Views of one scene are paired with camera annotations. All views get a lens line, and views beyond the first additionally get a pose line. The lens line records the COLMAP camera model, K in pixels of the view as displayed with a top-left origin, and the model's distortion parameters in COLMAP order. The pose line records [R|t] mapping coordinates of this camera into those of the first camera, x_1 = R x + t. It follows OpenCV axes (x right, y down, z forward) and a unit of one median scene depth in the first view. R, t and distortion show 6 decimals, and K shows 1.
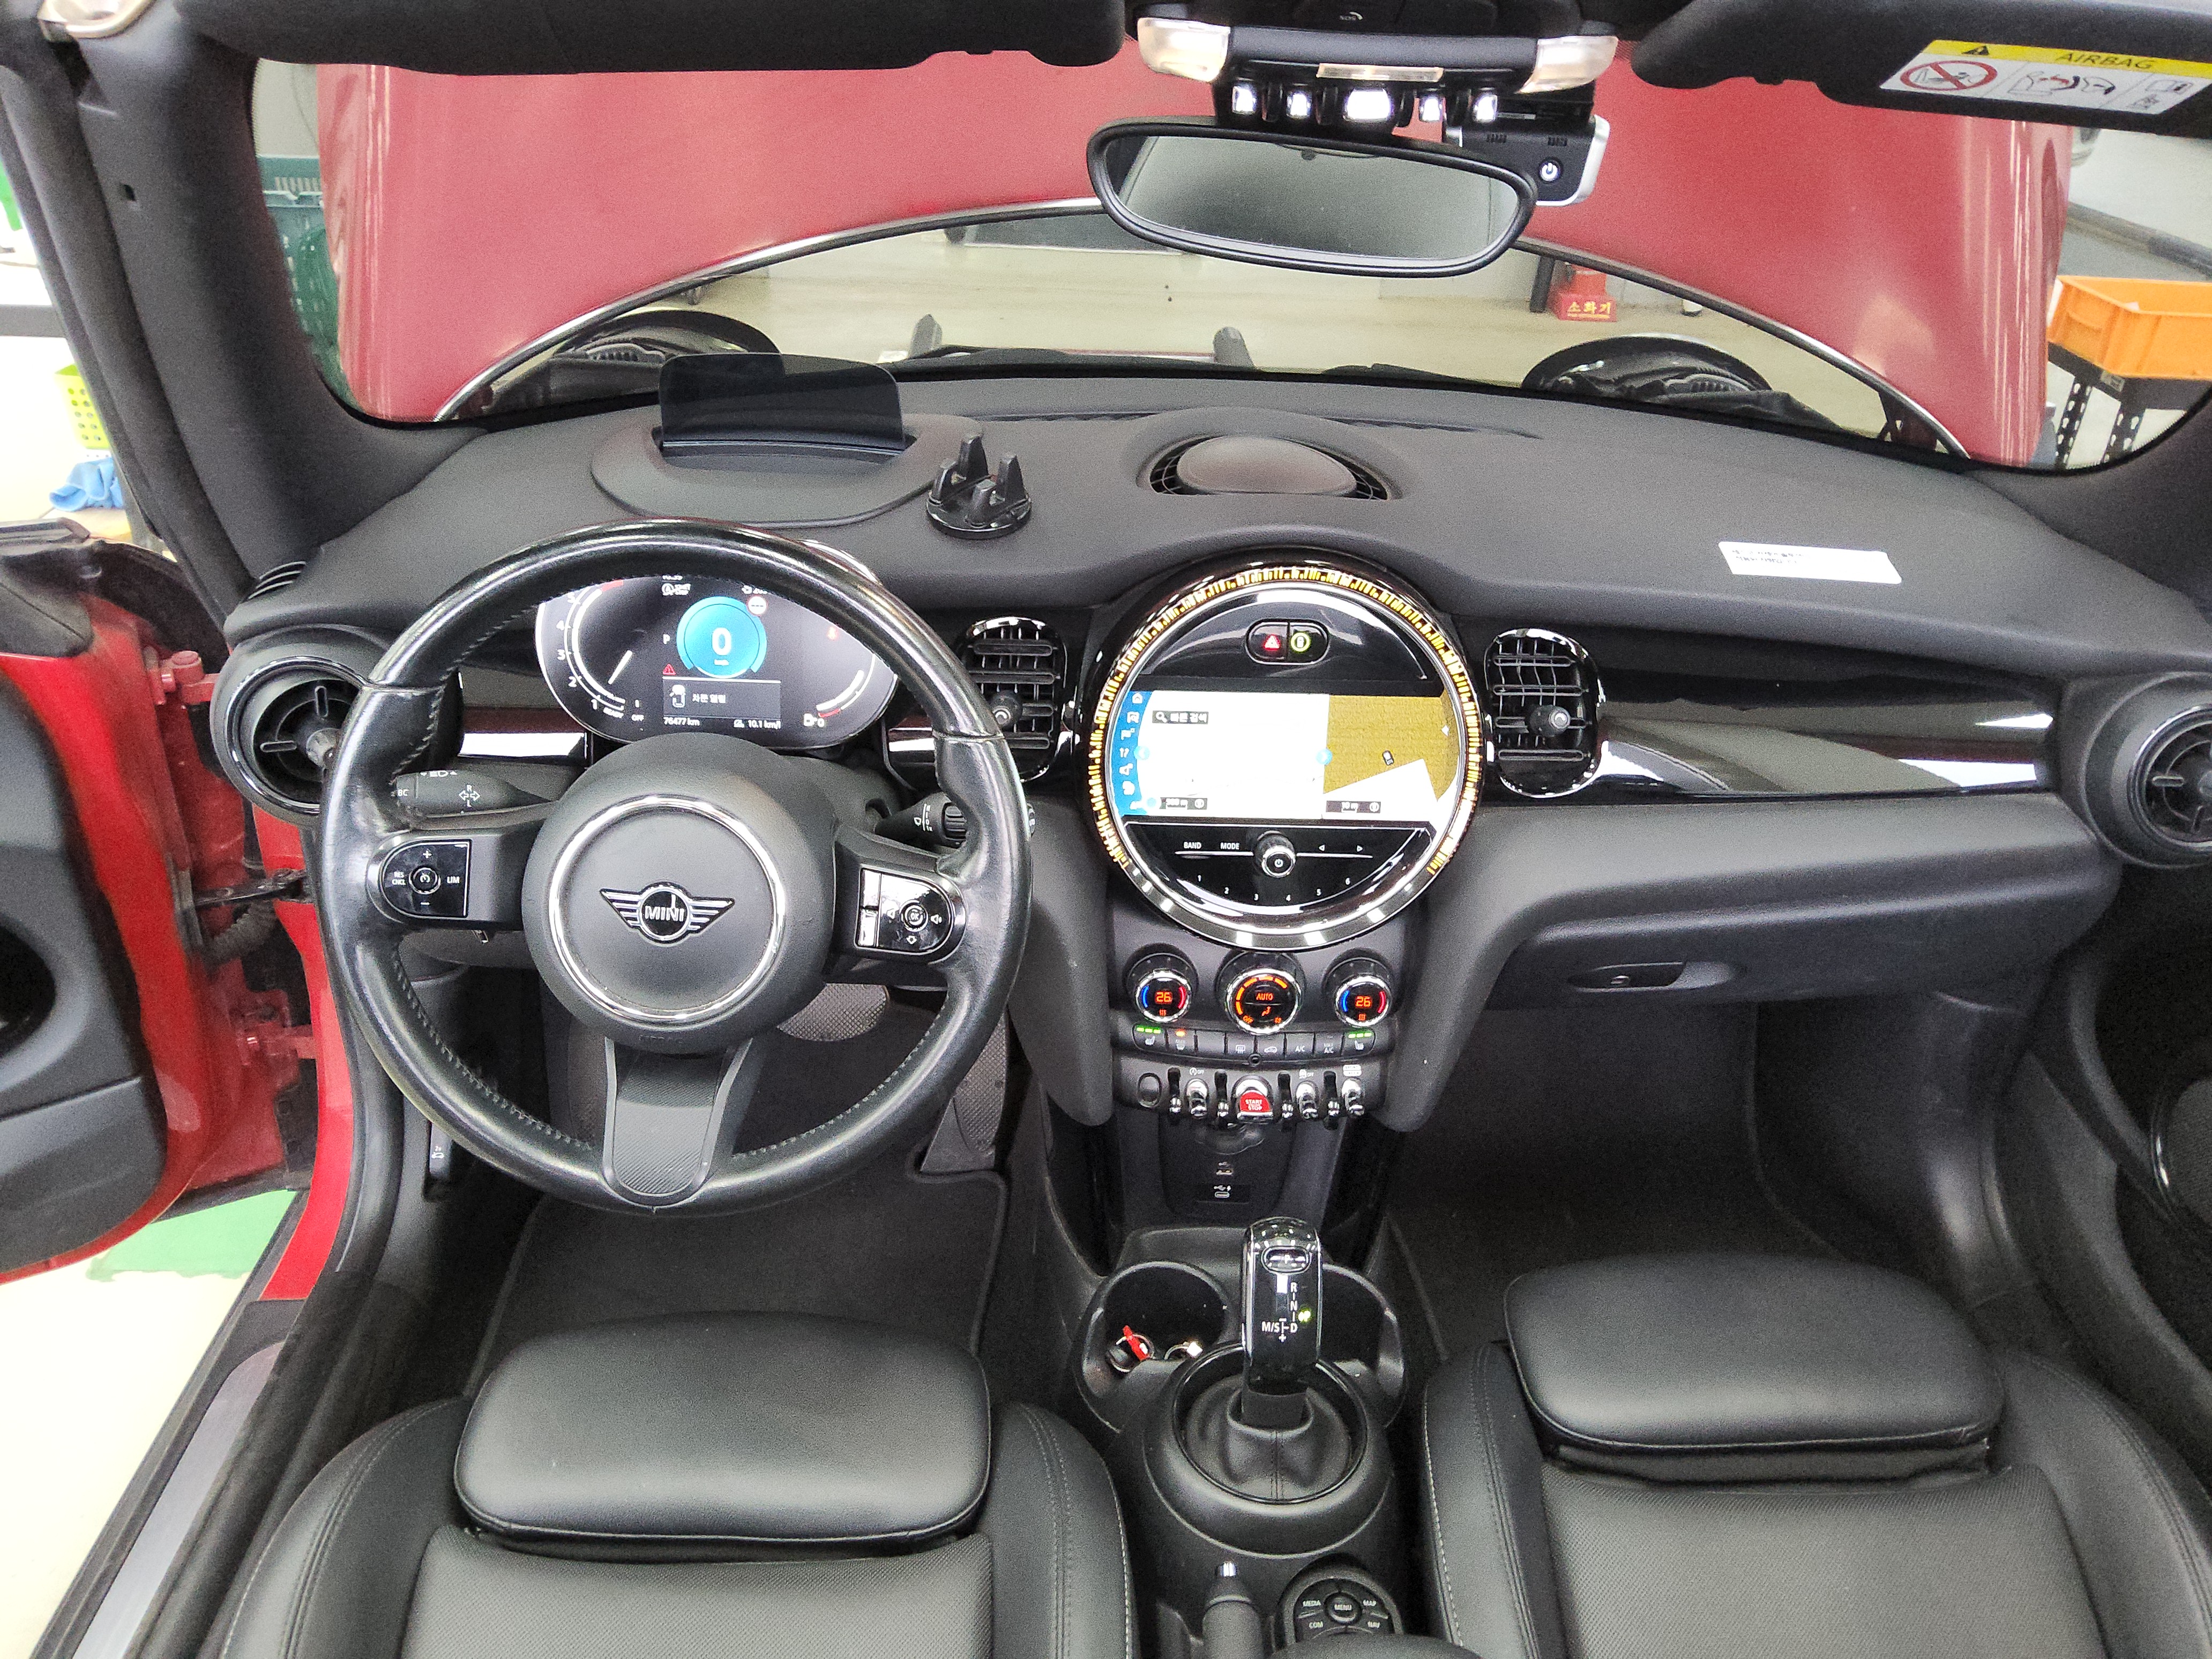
lens RADIAL K [[1644.4, 0, 1111.6], [0, 1644.4, 793.8], [0, 0, 1]] dist [0.123635, -0.222738]
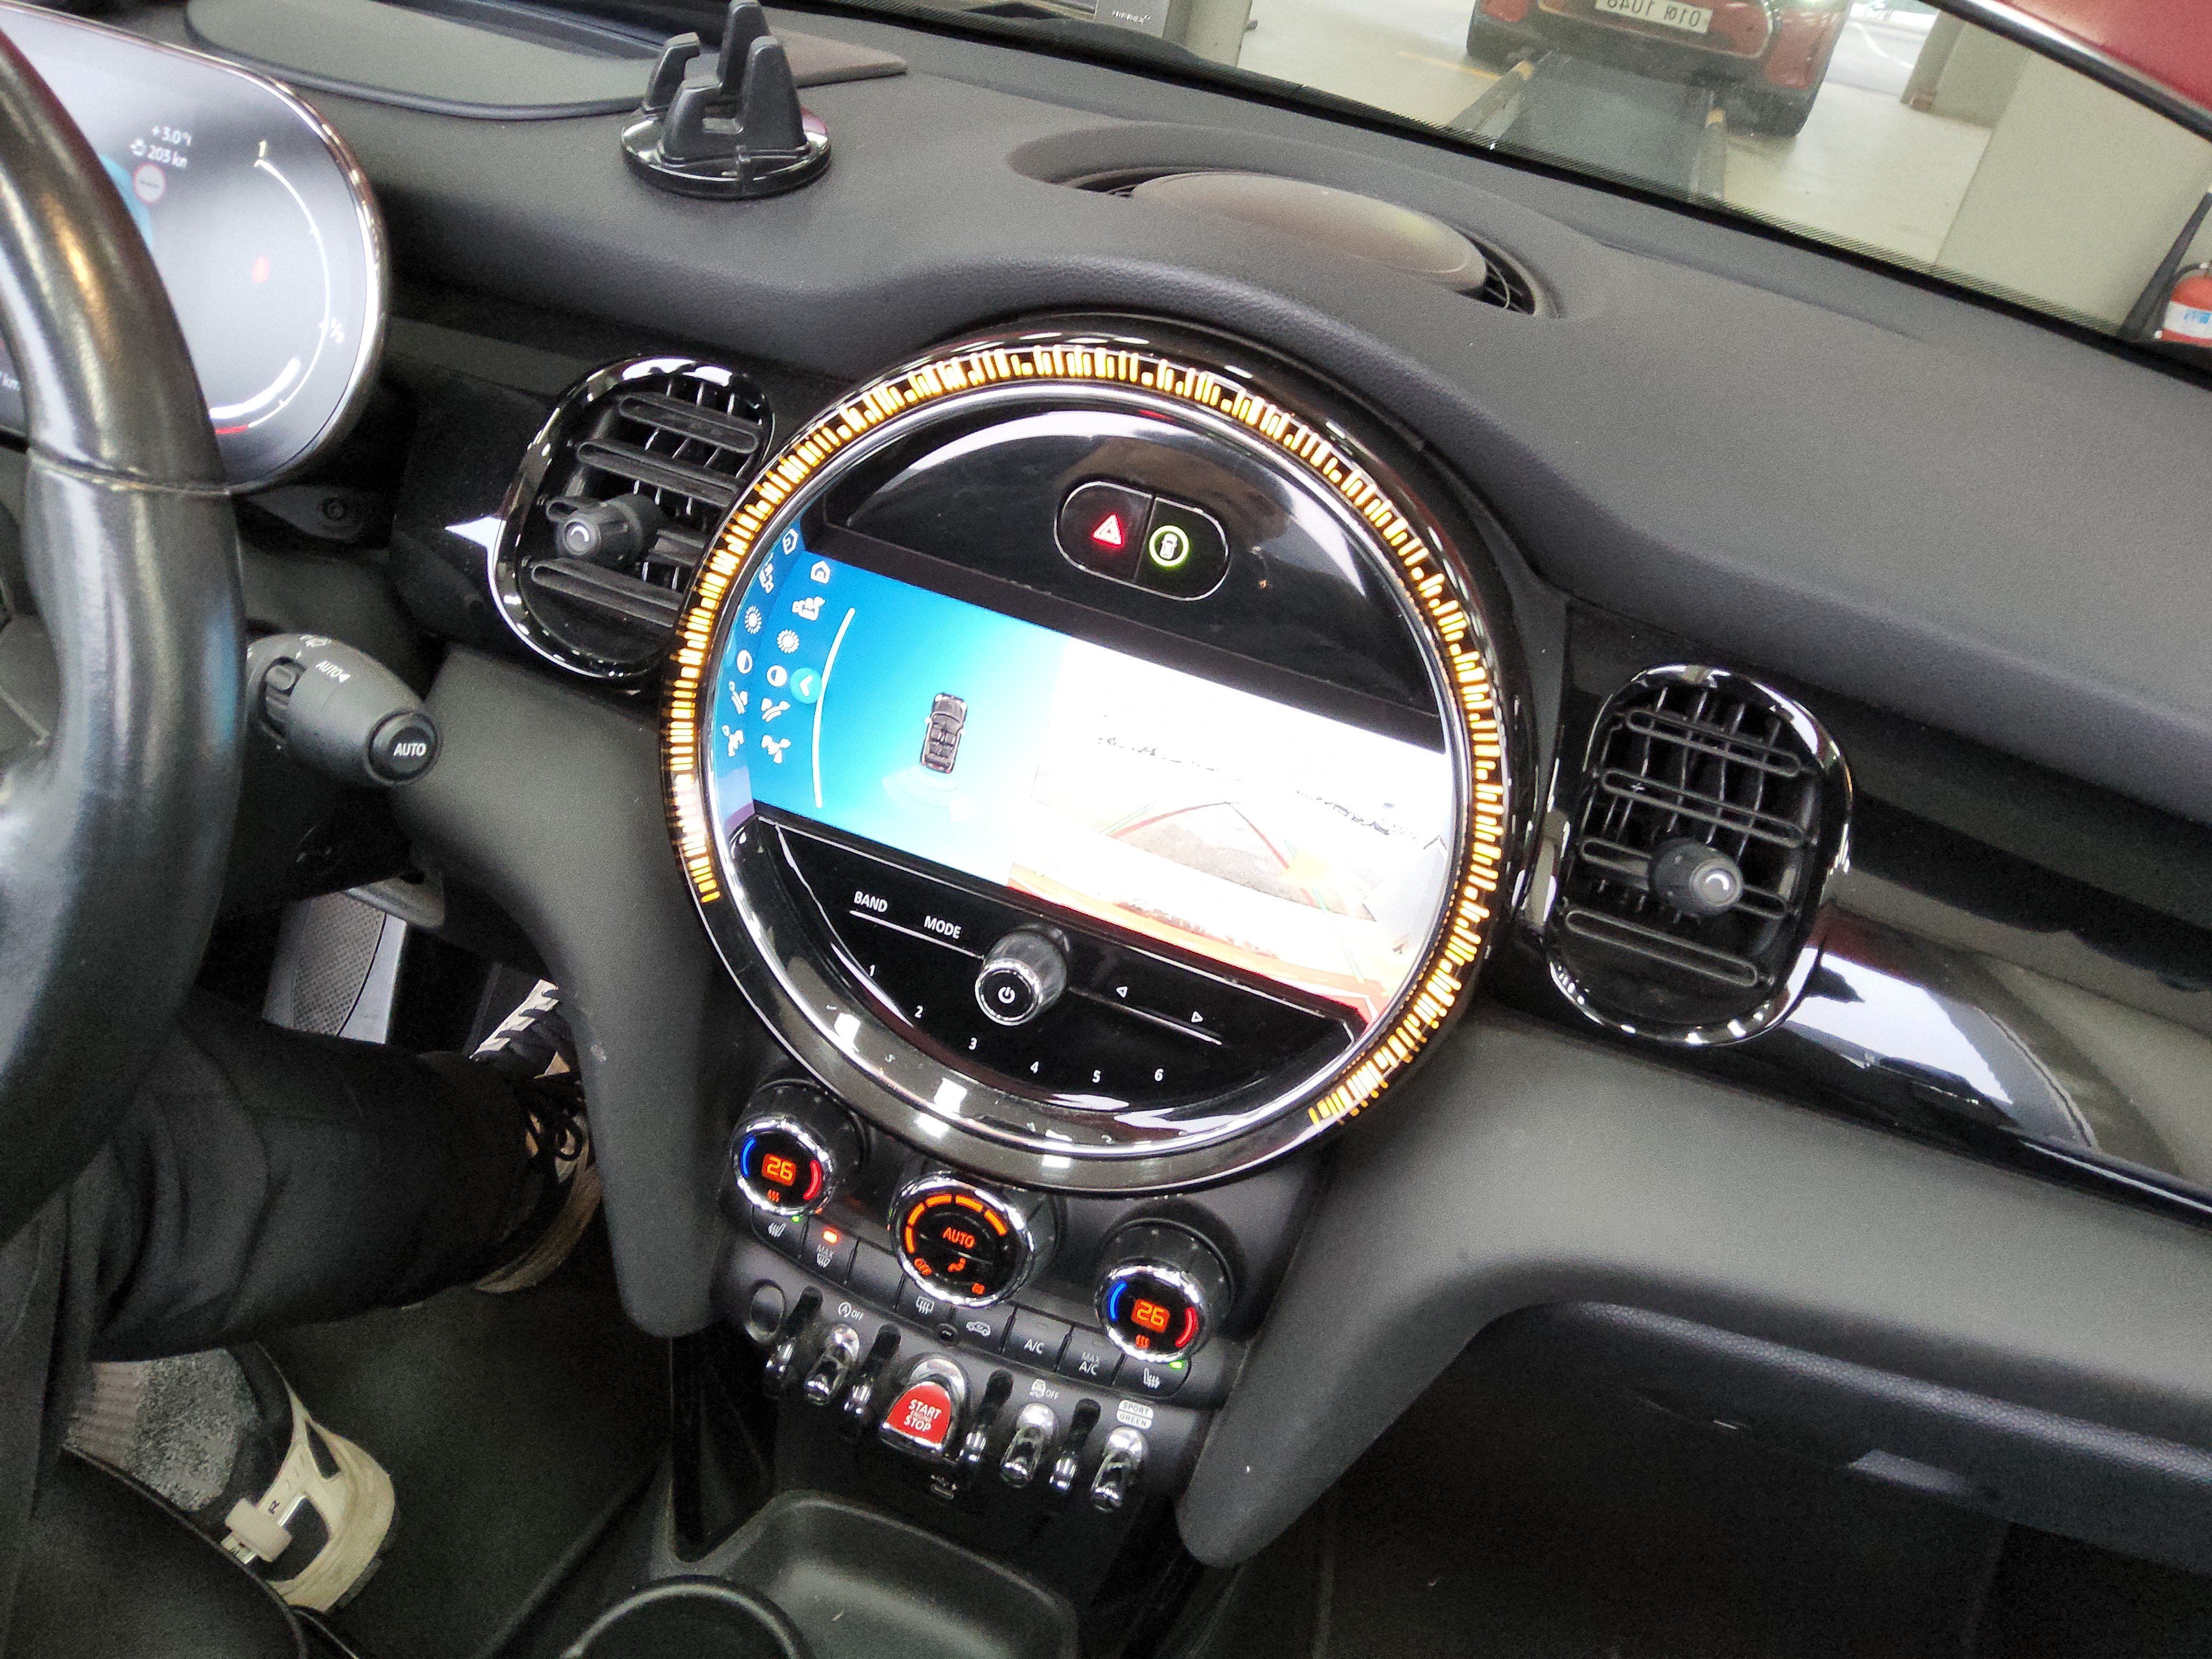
lens RADIAL K [[1644.4, 0, 1111.6], [0, 1644.4, 793.8], [0, 0, 1]] dist [0.123635, -0.222738]
pose [[0.933825, 0.293236, -0.204897, 0.207863], [-0.287470, 0.956029, 0.058053, -0.048065], [0.212911, 0.004690, 0.977060, 0.546182]]
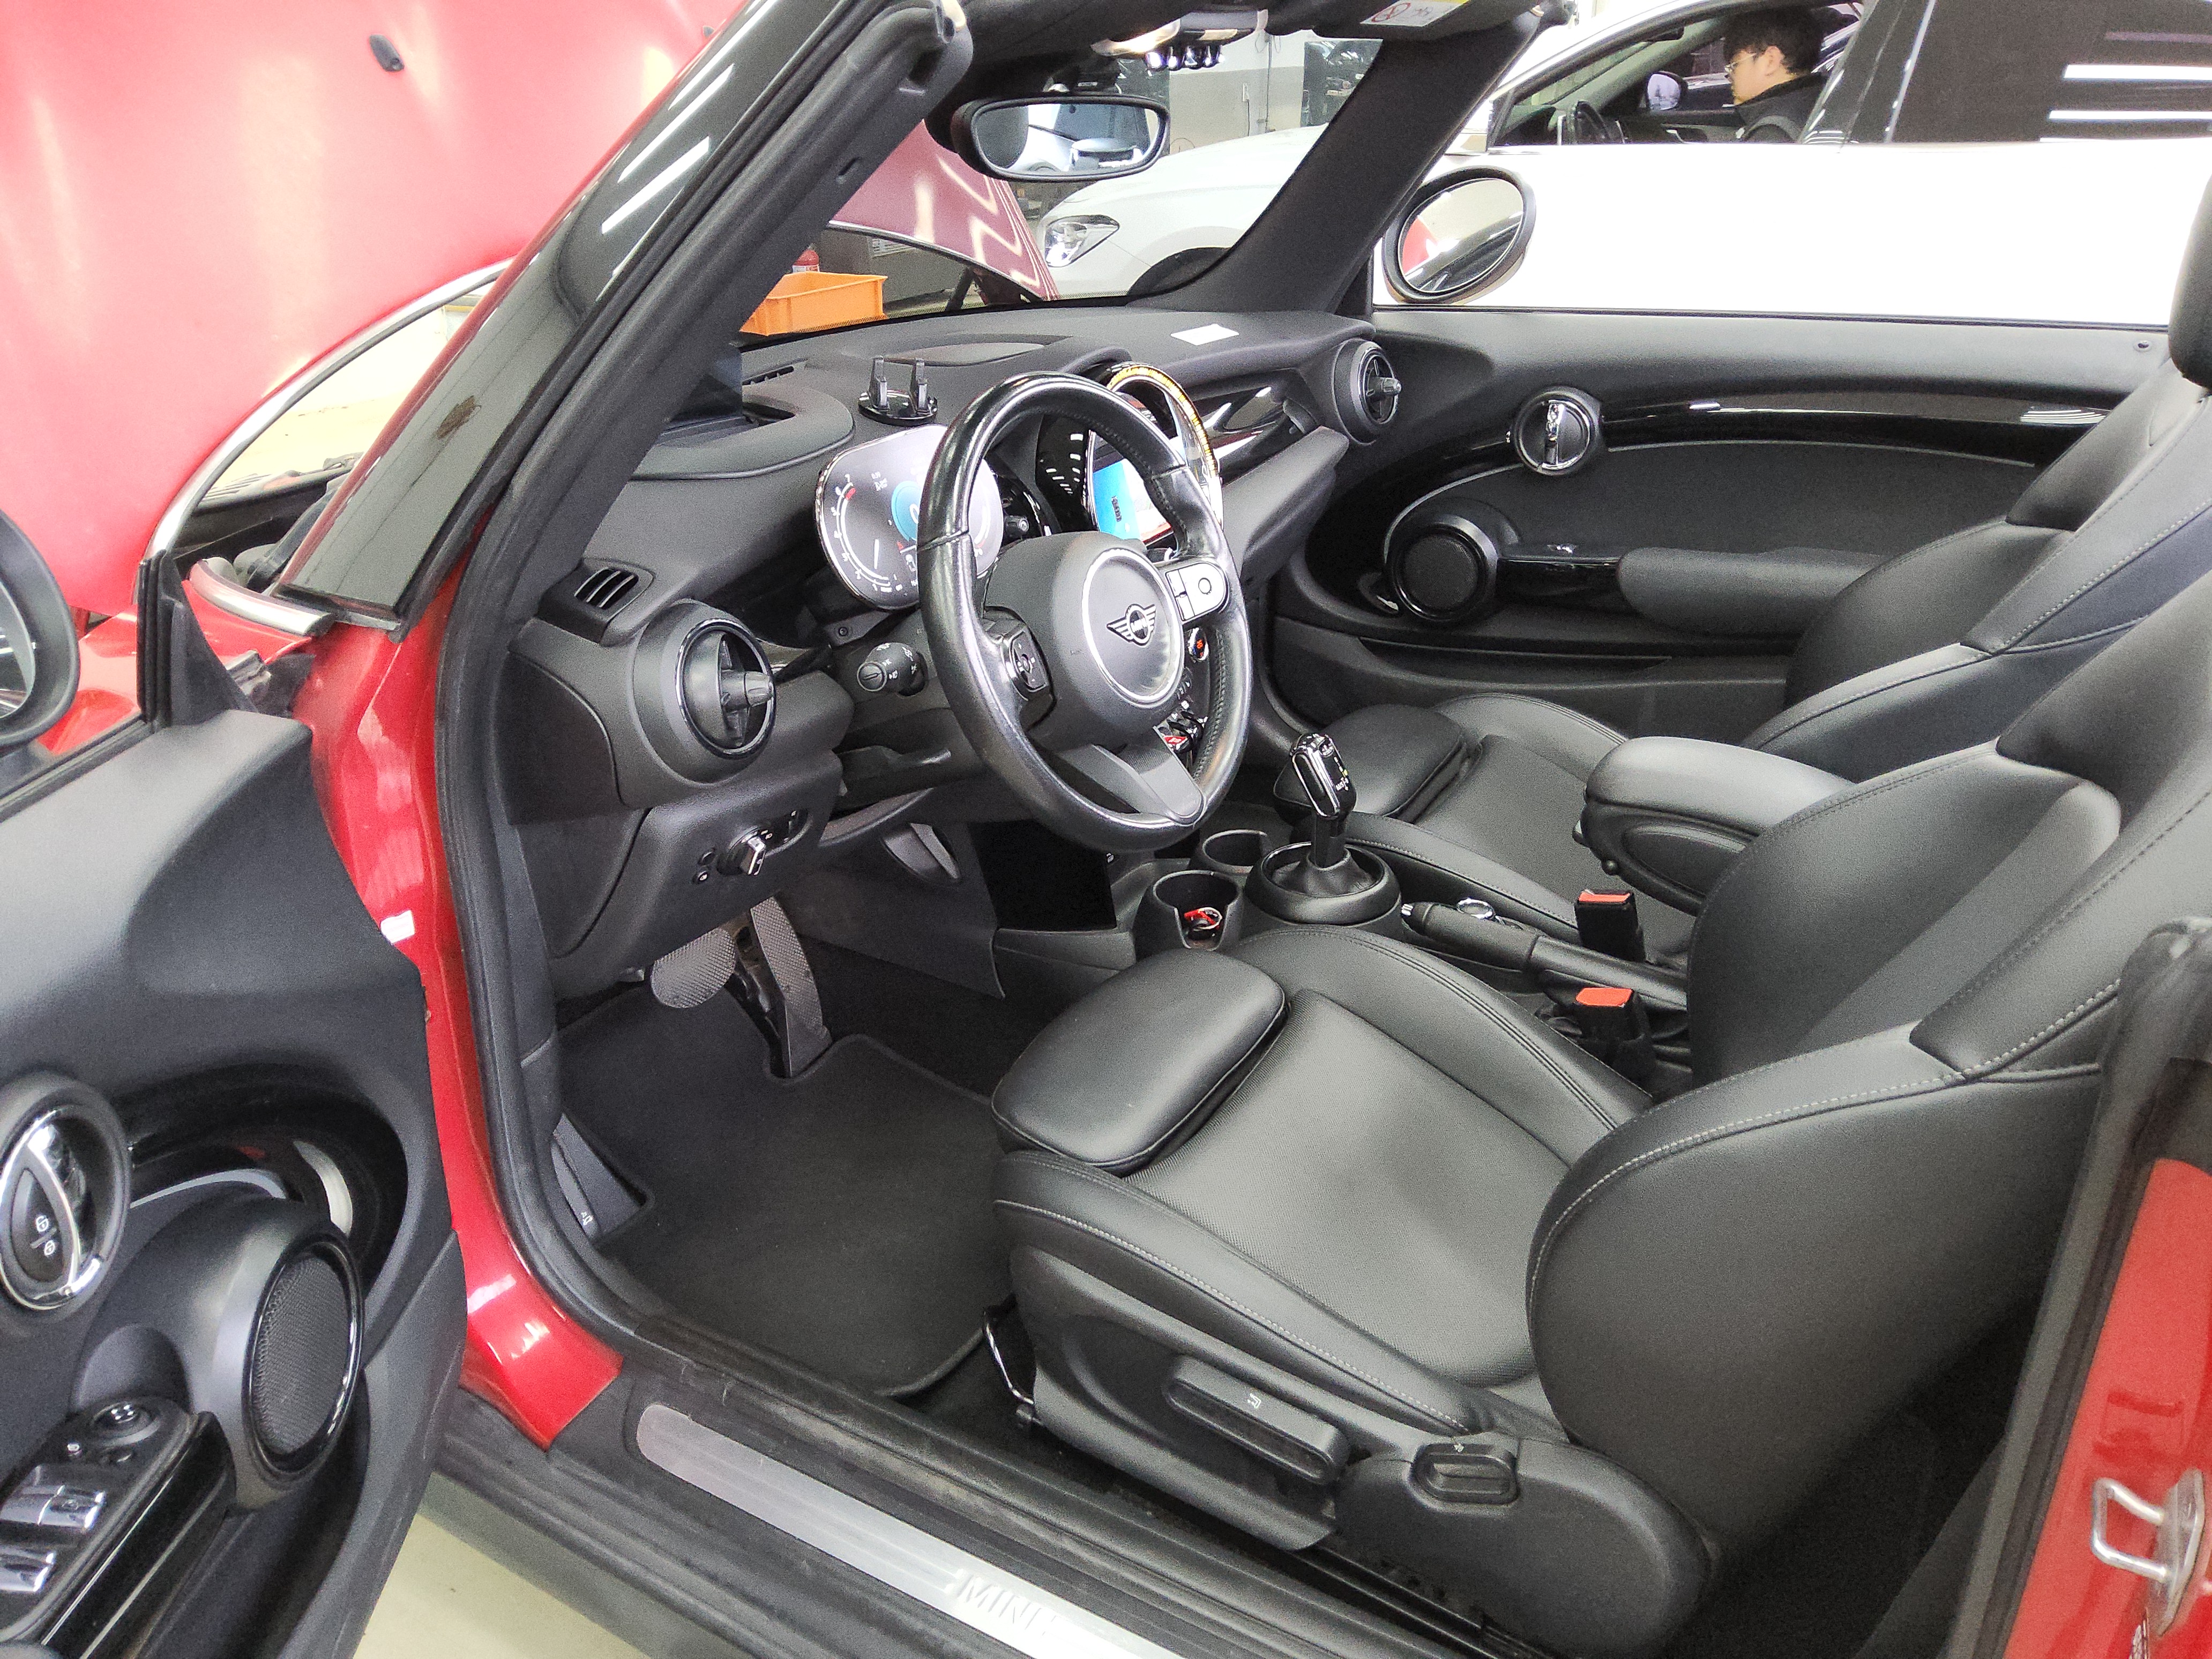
lens RADIAL K [[1644.4, 0, 1111.6], [0, 1644.4, 793.8], [0, 0, 1]] dist [0.123635, -0.222738]
pose [[0.536788, -0.400406, 0.742653, -1.256312], [0.450744, 0.880172, 0.148753, -0.022262], [-0.713224, 0.254898, 0.652946, 0.086153]]
